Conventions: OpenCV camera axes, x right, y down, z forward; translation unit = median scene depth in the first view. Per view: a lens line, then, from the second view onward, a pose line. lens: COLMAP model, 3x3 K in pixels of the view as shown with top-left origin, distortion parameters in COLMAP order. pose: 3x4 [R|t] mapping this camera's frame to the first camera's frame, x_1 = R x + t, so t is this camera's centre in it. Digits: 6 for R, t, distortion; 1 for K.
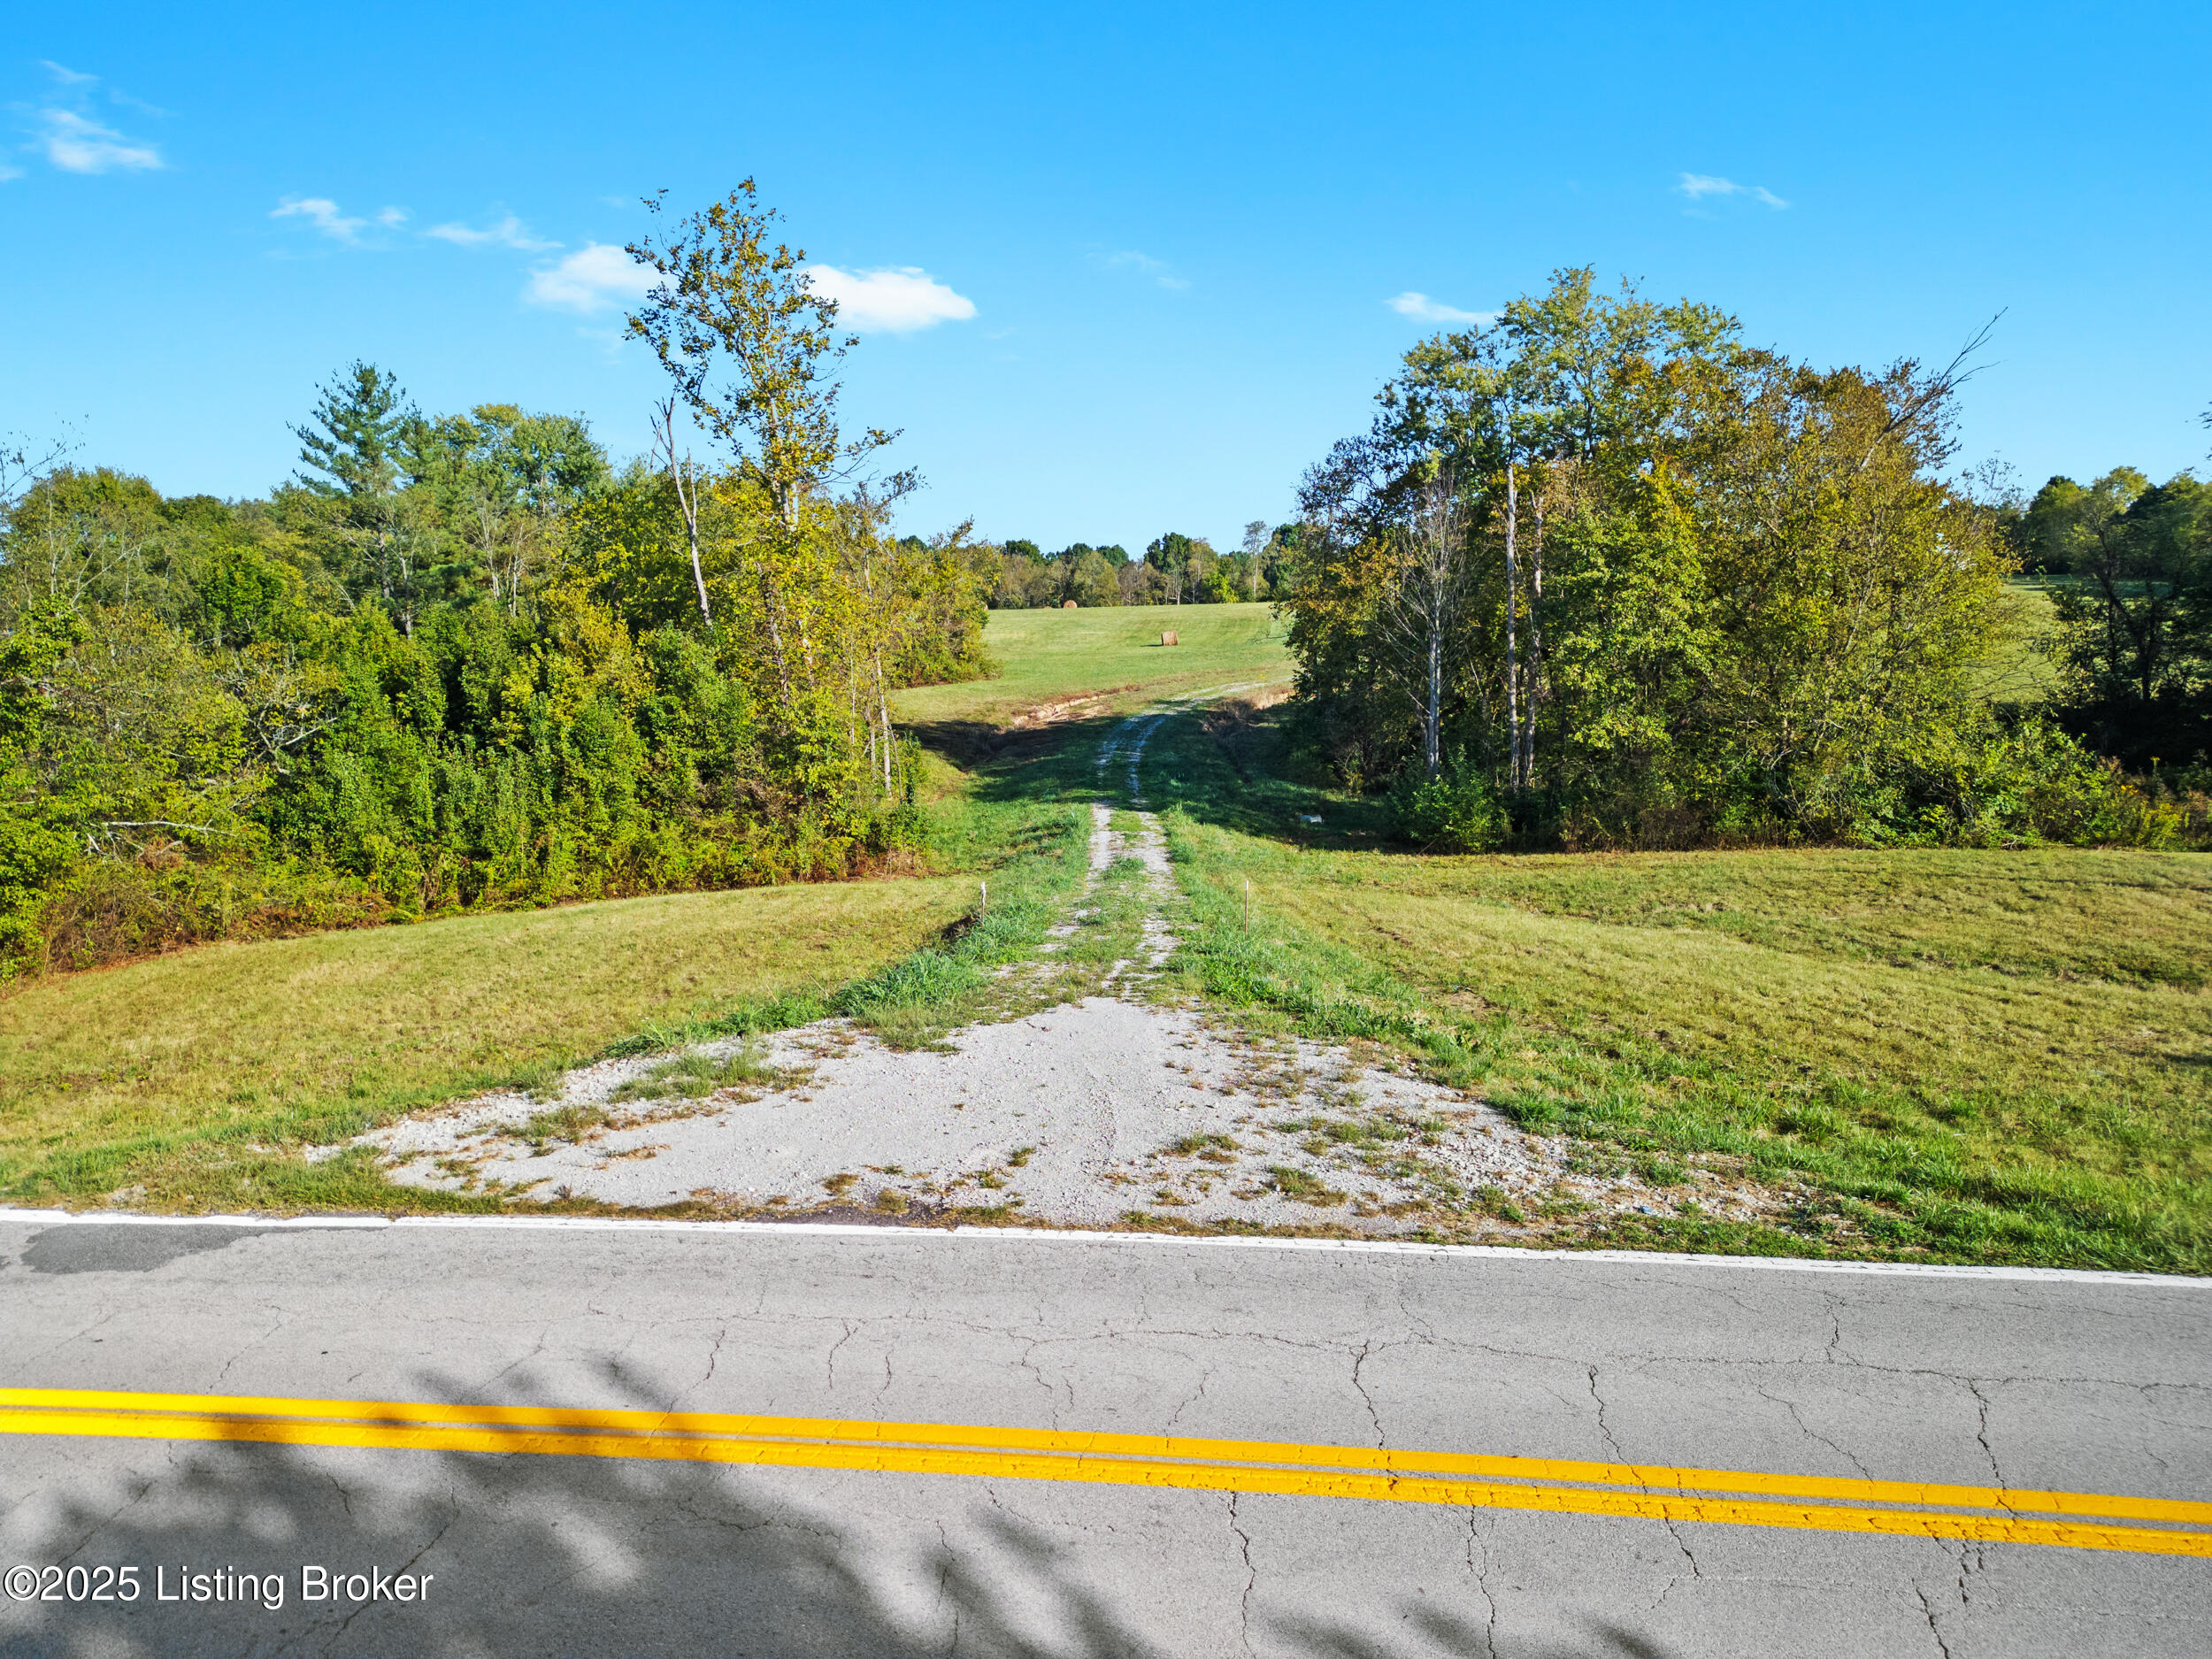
lens RADIAL K [[1550.3, 0, 1106.0], [0, 1550.3, 829.5], [0, 0, 1]] dist [0.069275, -0.098038]
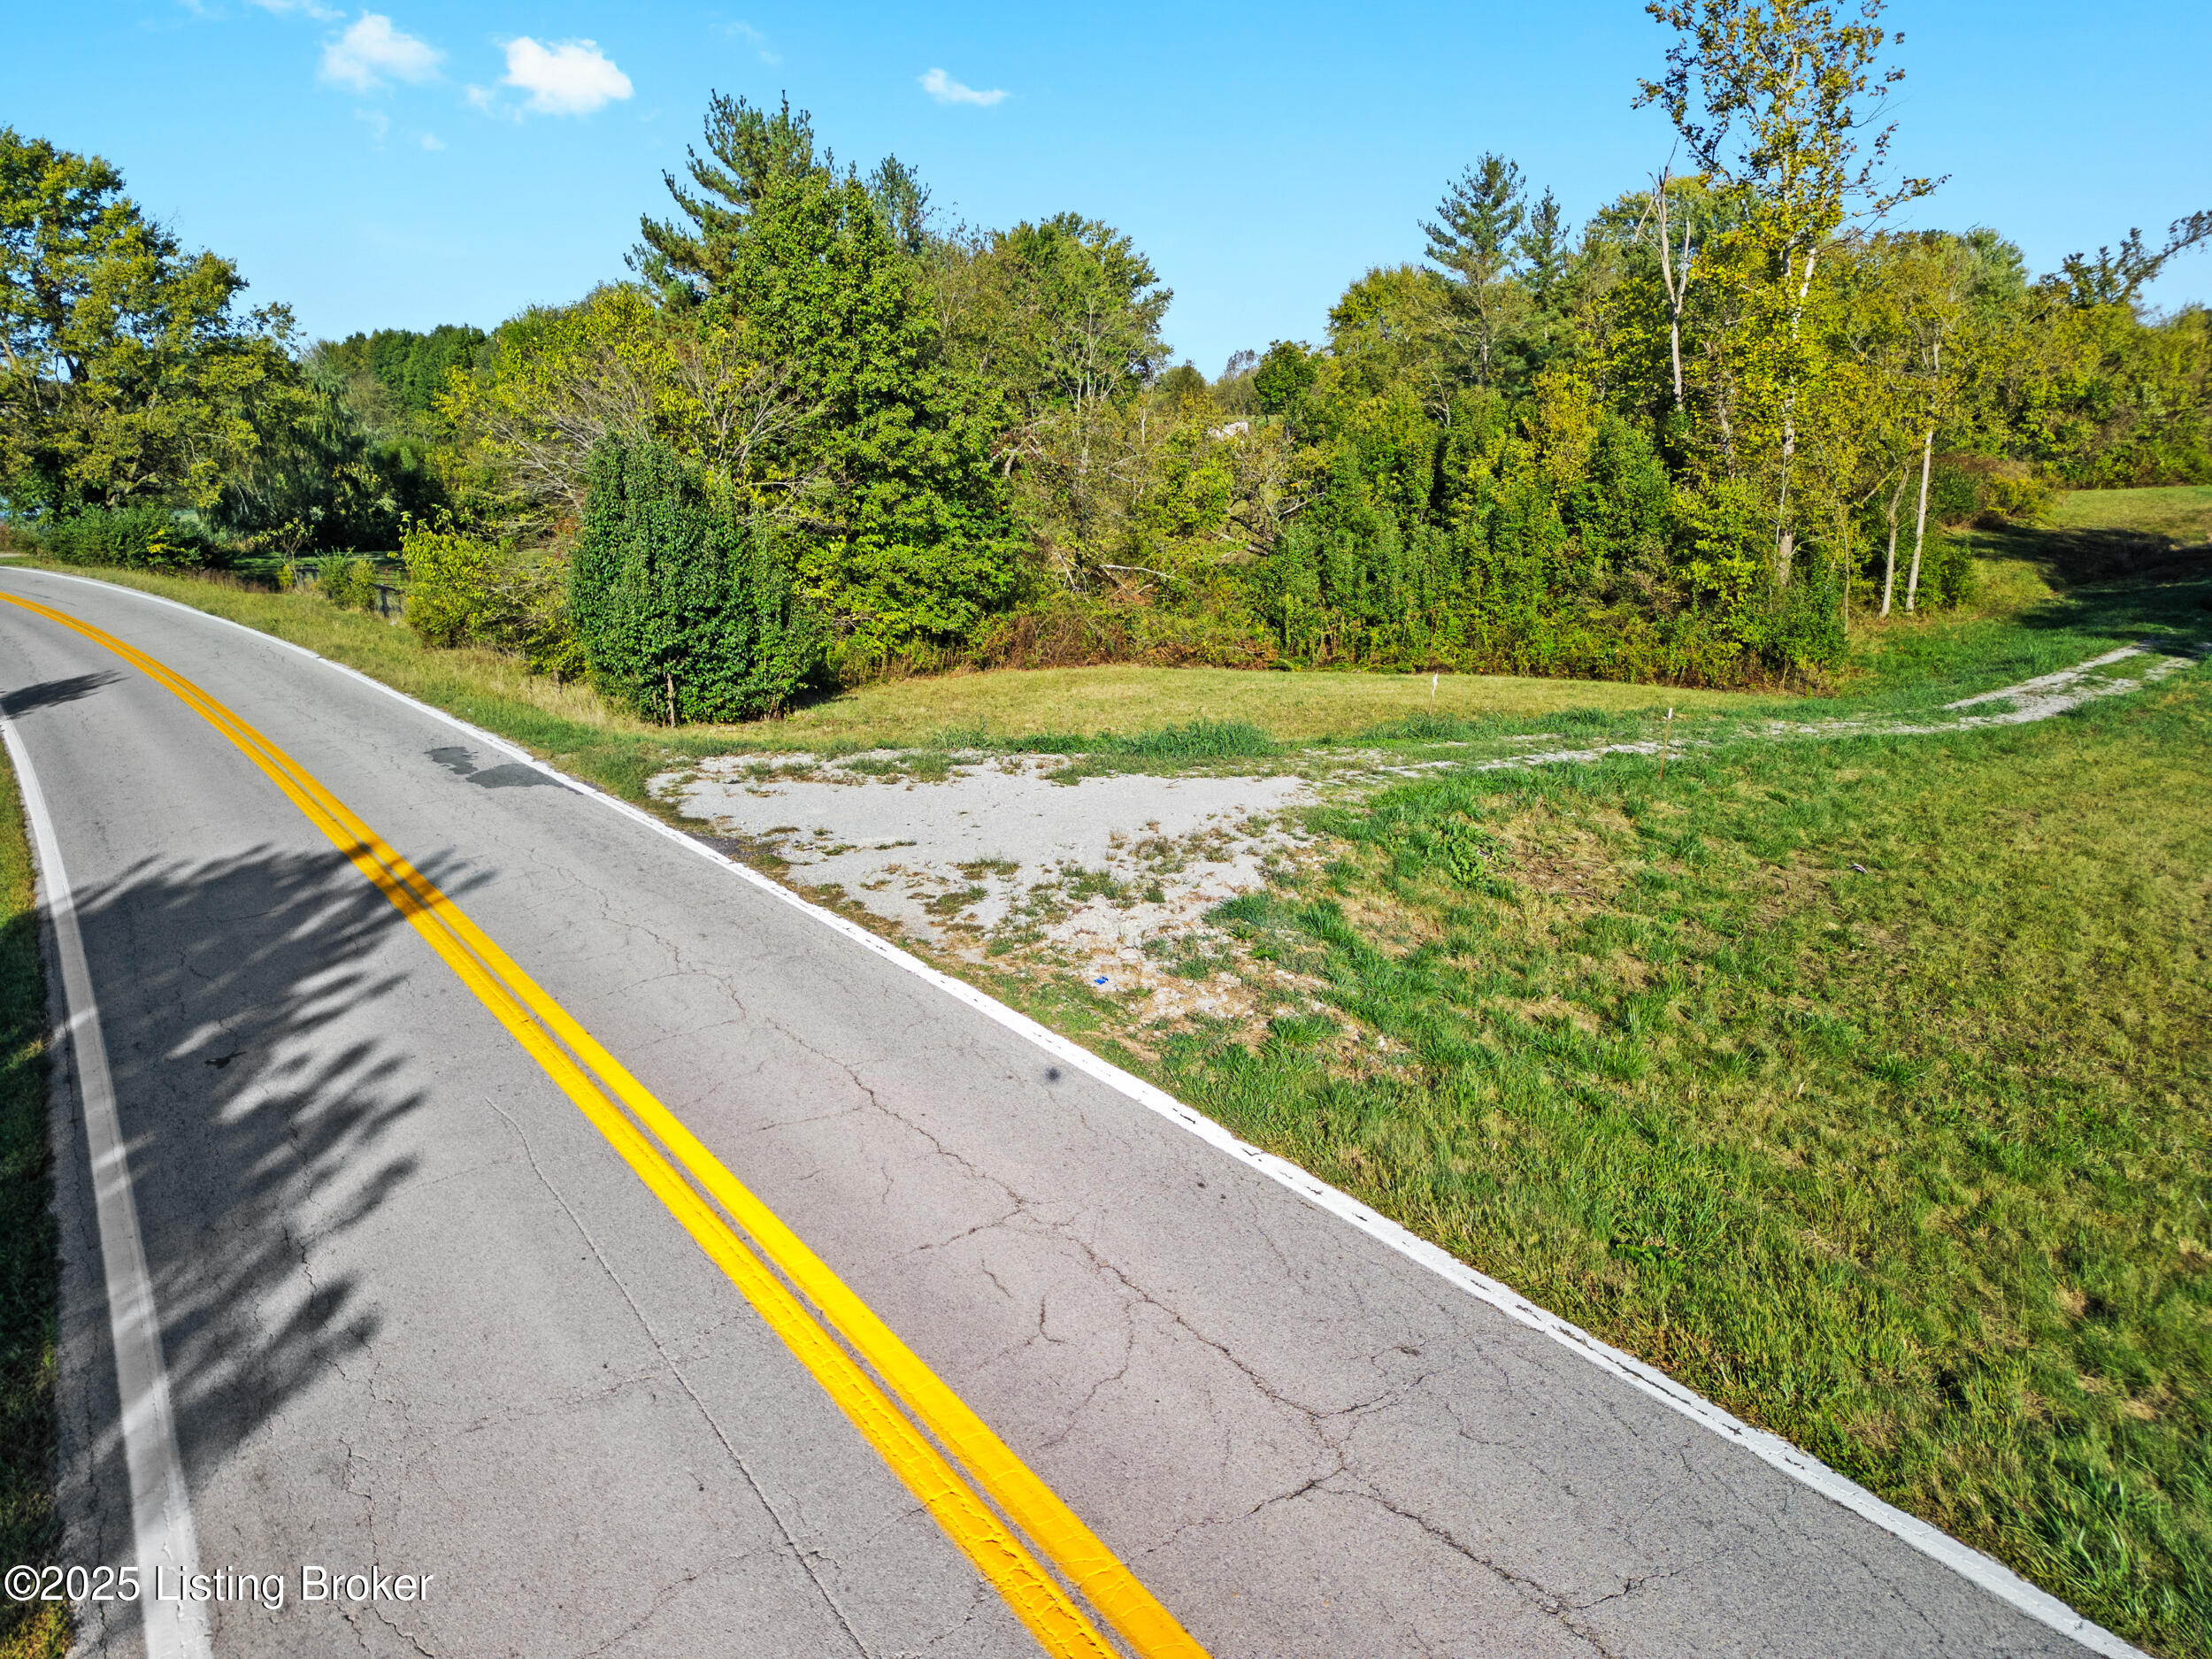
lens RADIAL K [[1550.3, 0, 1106.0], [0, 1550.3, 829.5], [0, 0, 1]] dist [0.069275, -0.098038]
pose [[0.688862, 0.195754, -0.697961, 0.226910], [-0.100123, 0.979313, 0.175845, -0.011685], [0.717944, -0.051252, 0.694211, 0.059524]]
